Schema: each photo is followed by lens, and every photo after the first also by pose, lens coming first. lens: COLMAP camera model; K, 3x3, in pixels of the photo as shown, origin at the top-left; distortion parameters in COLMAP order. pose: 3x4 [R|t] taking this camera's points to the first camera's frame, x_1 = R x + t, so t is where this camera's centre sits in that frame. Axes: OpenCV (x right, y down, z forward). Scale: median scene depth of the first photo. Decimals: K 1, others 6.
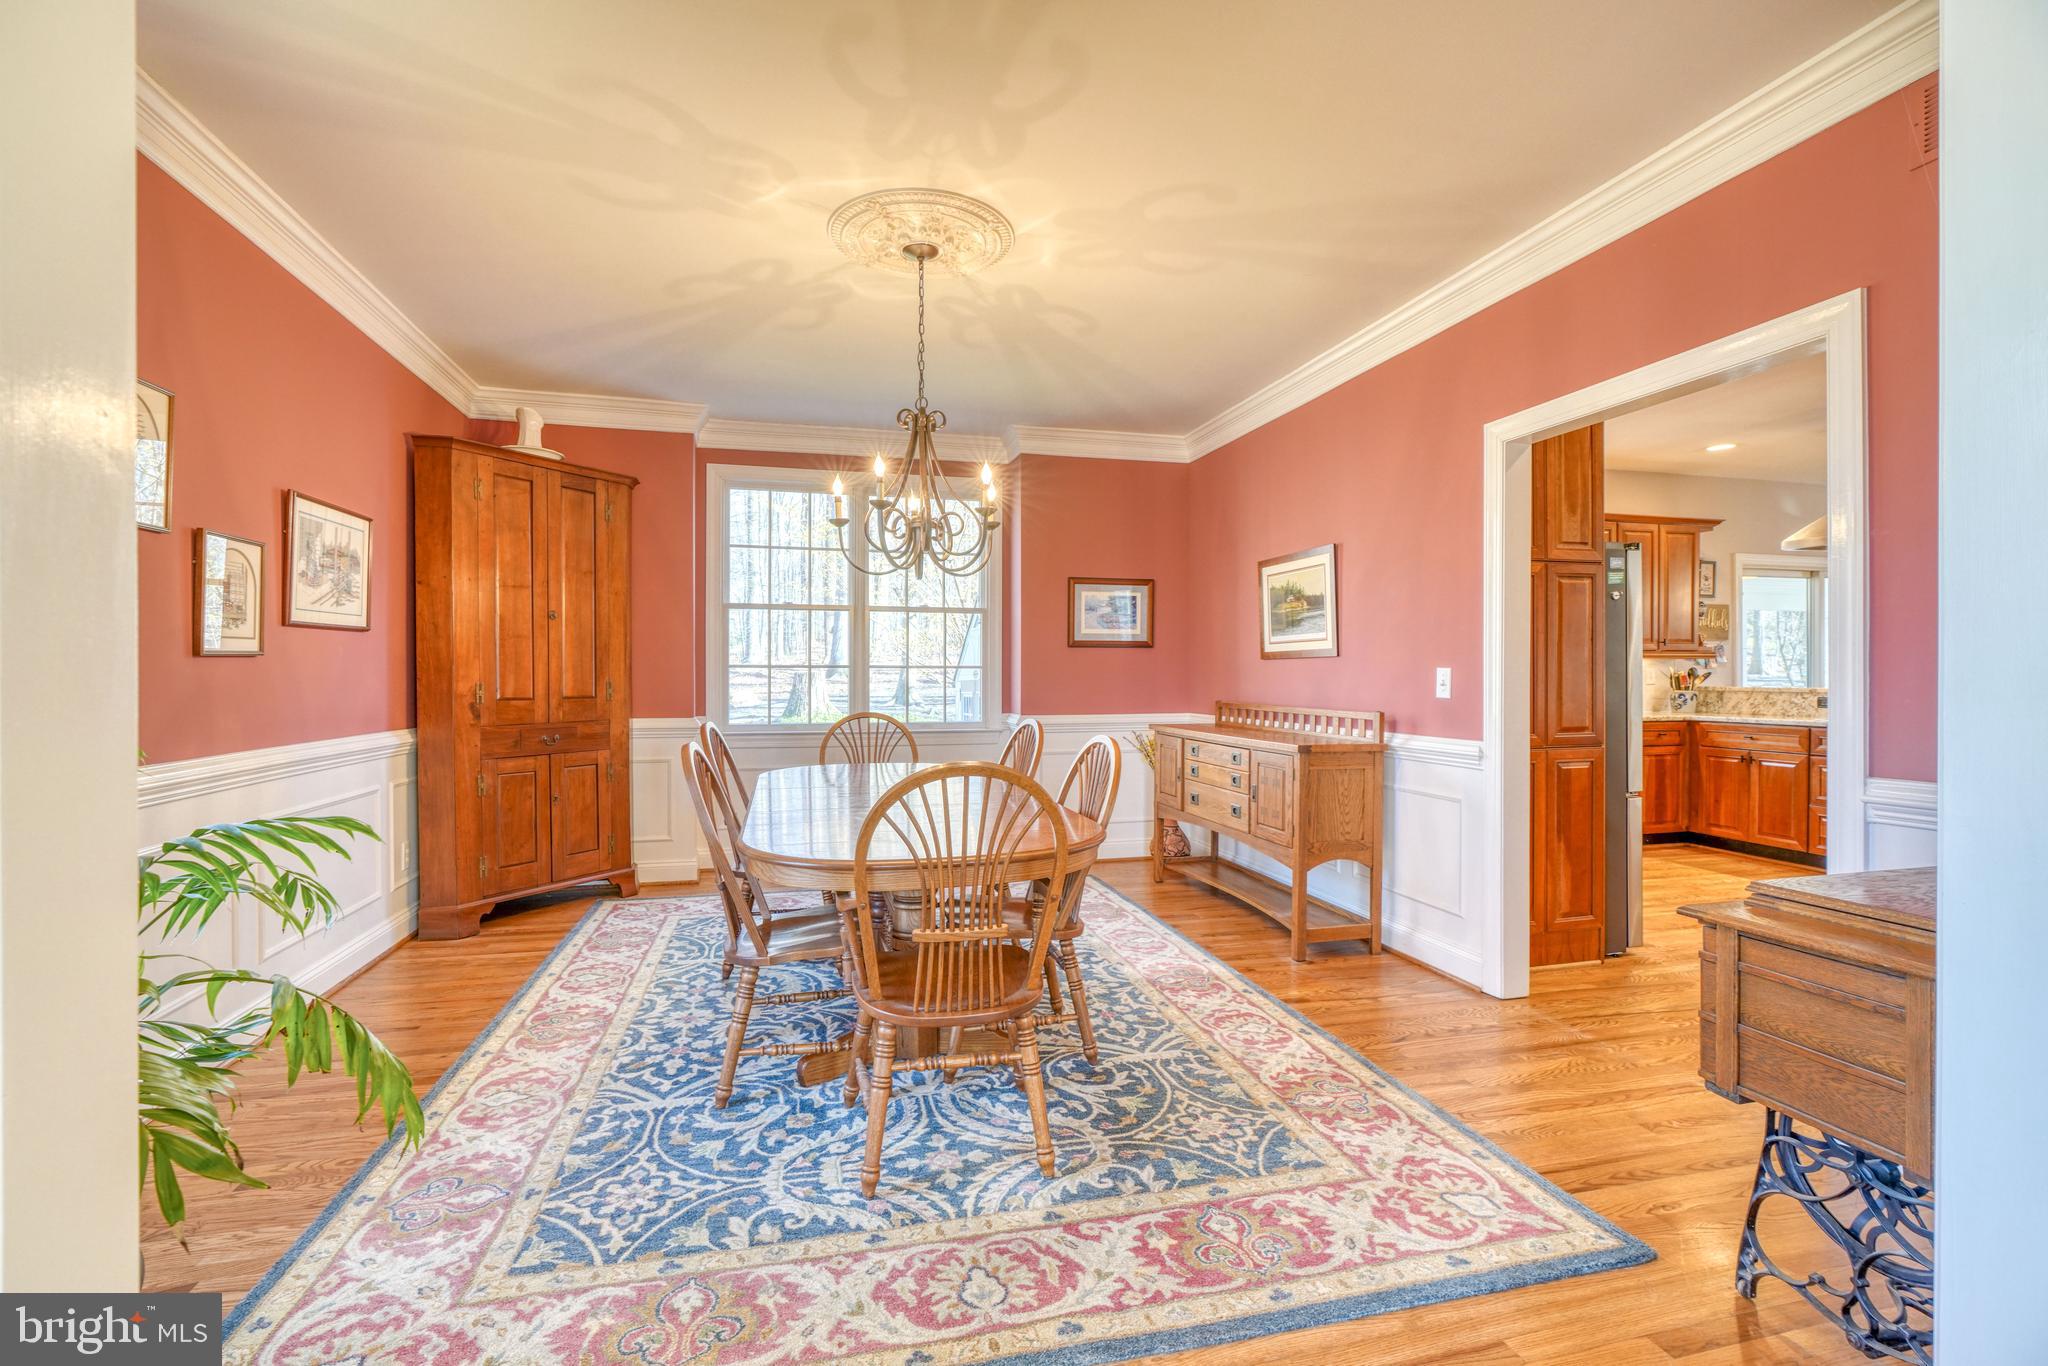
lens RADIAL K [[911.4, 0, 1008.8], [0, 911.4, 674.6], [0, 0, 1]] dist [-0.008848, 0.002503]
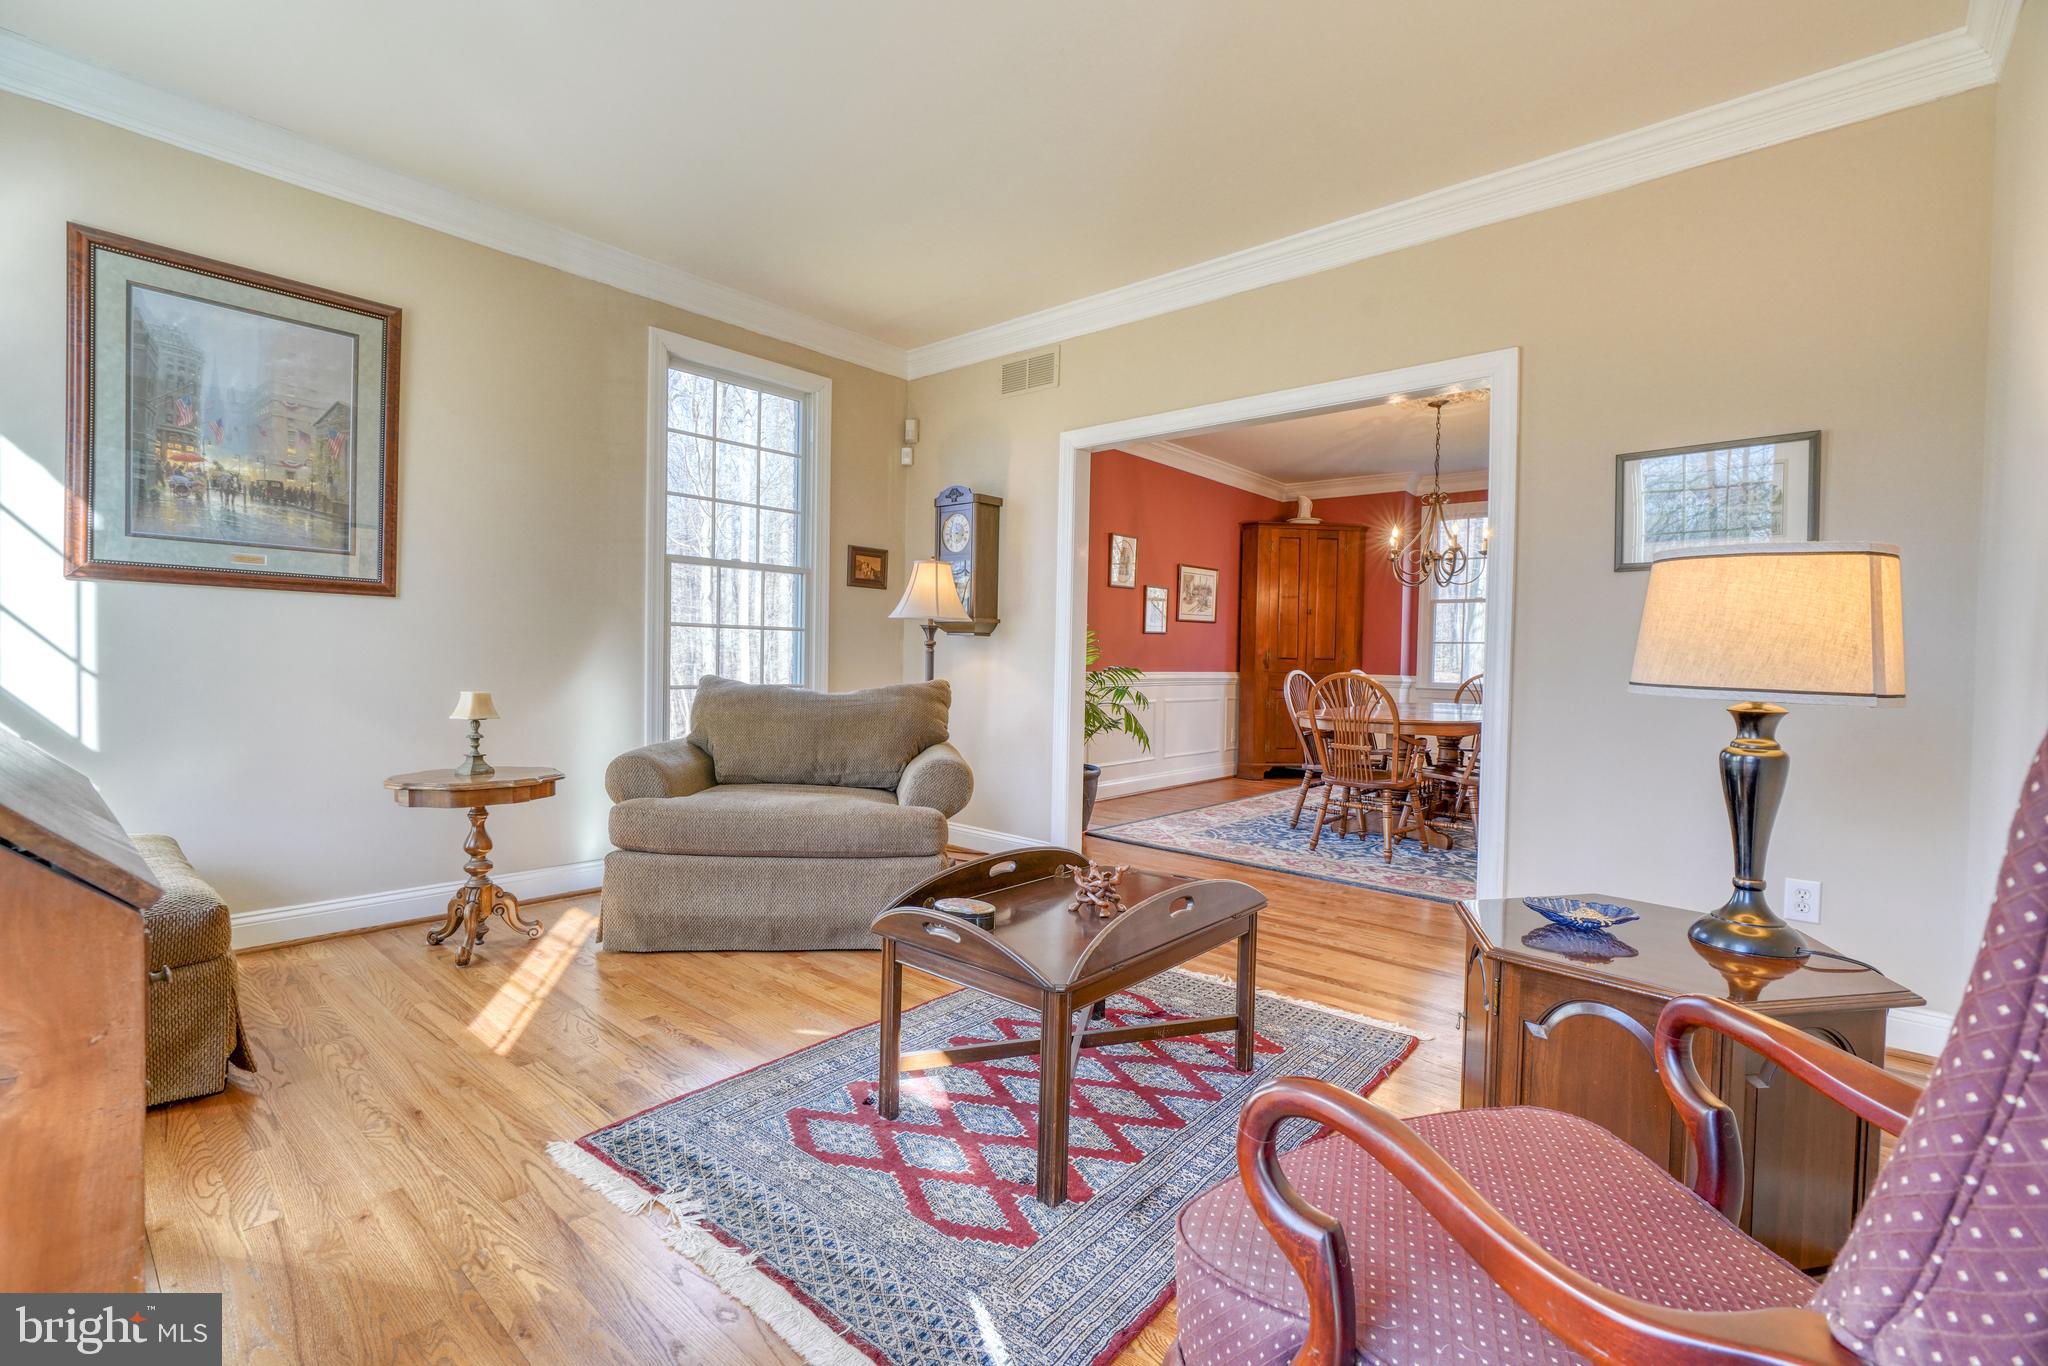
lens RADIAL K [[911.4, 0, 1005.3], [0, 911.4, 673.8], [0, 0, 1]] dist [-0.008848, 0.002503]
pose [[0.561551, 0.025729, -0.827042, 0.682203], [-0.016170, 0.999667, 0.020121, 0.031084], [0.827284, 0.002075, 0.561780, -0.523006]]
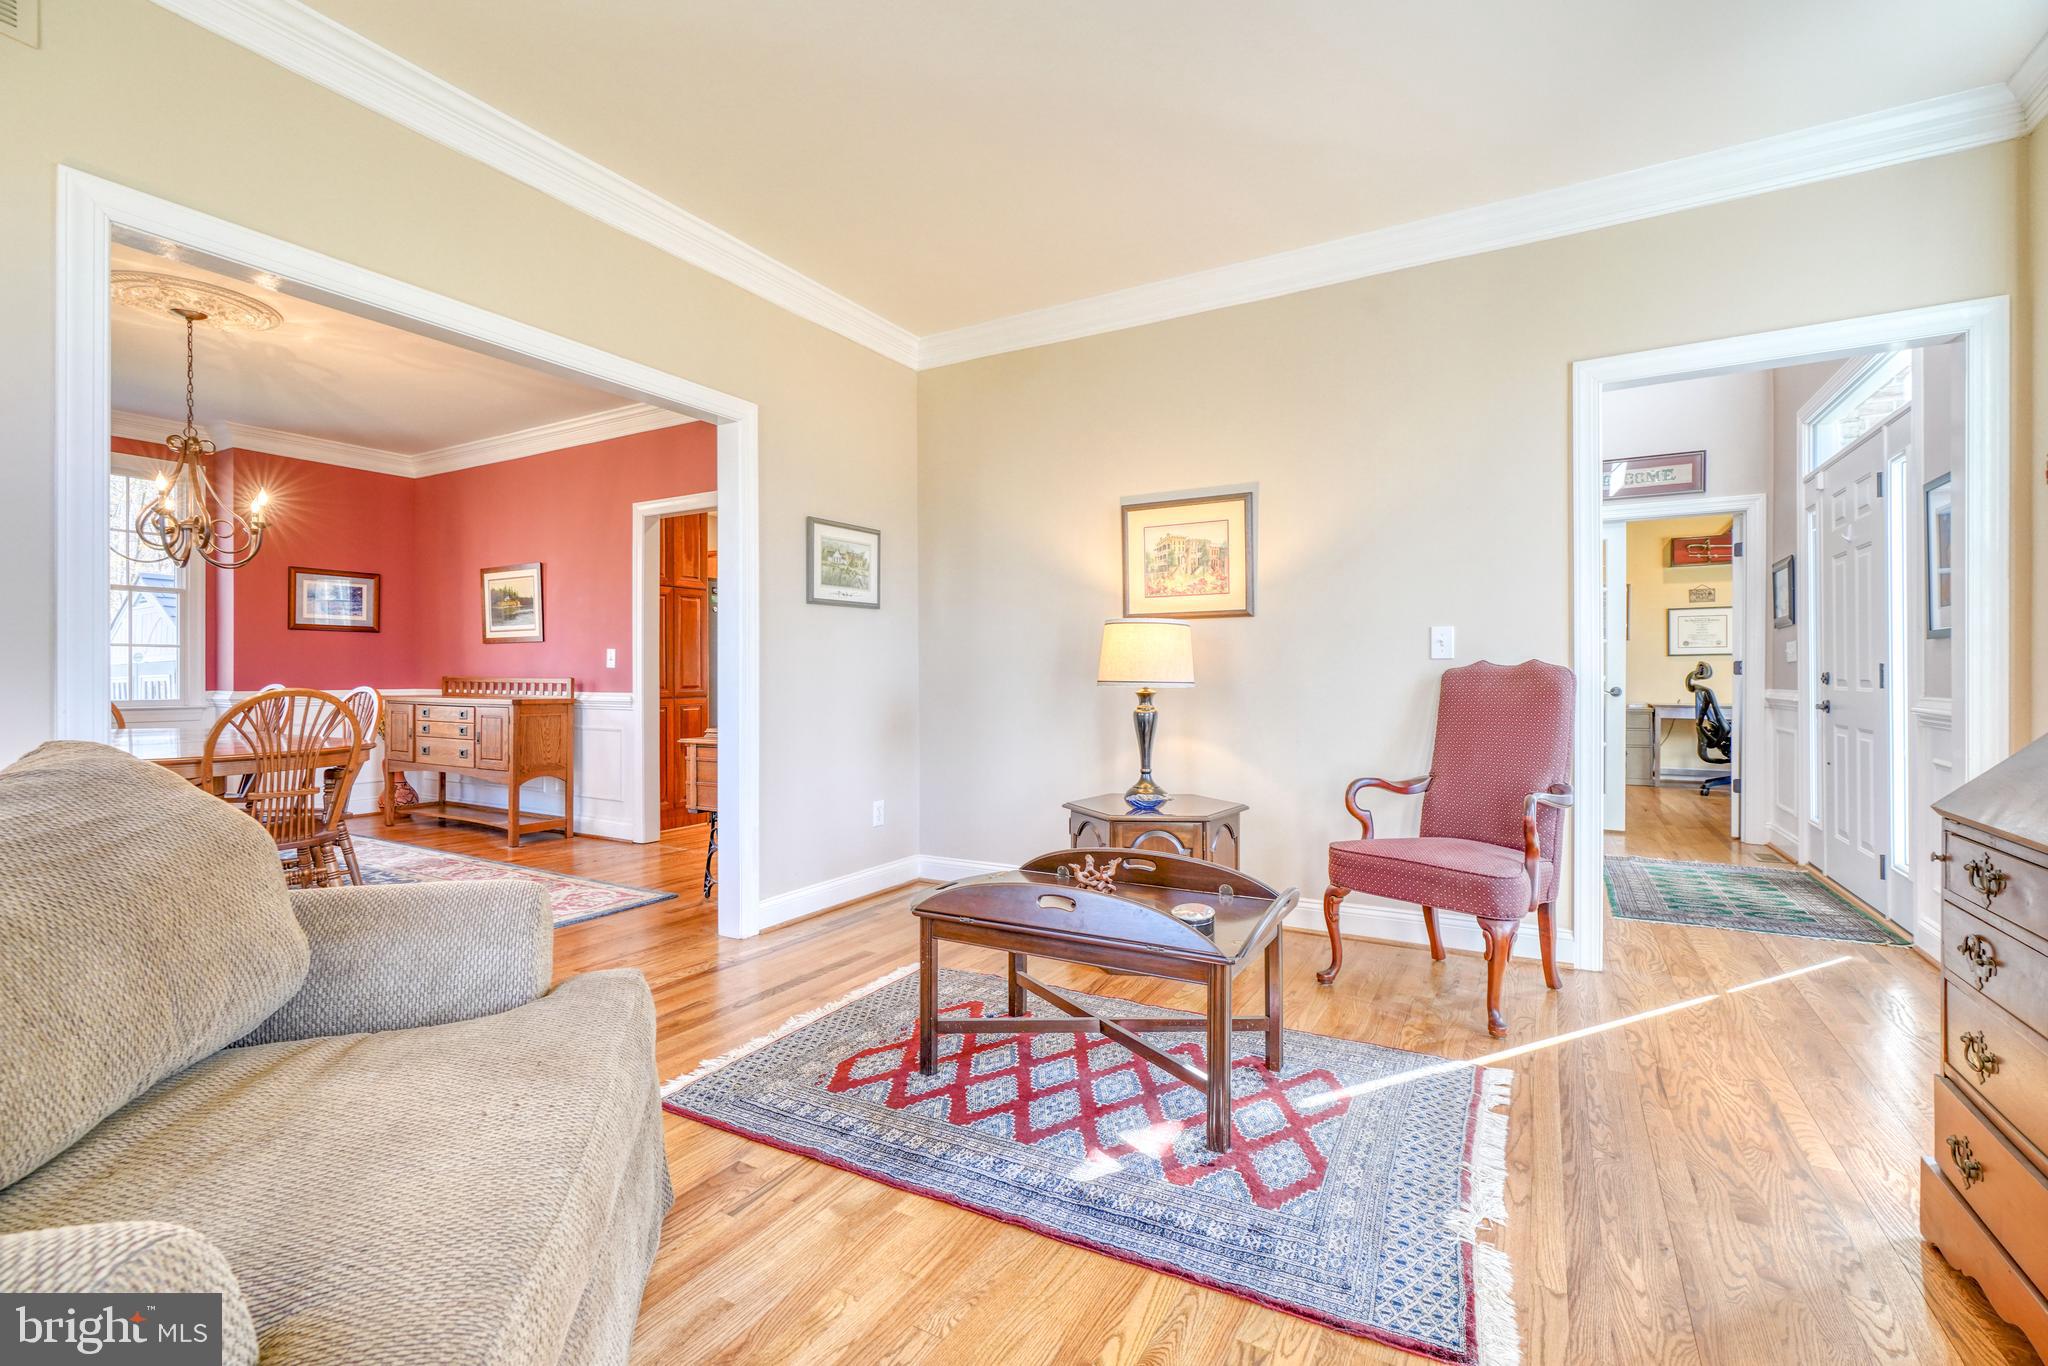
lens RADIAL K [[911.4, 0, 1024.9], [0, 911.4, 677.4], [0, 0, 1]] dist [-0.008848, 0.002503]
pose [[0.687711, -0.002447, 0.725980, -0.161023], [-0.000045, 0.999994, 0.003414, 0.032435], [-0.725984, -0.002380, 0.687707, -0.550456]]
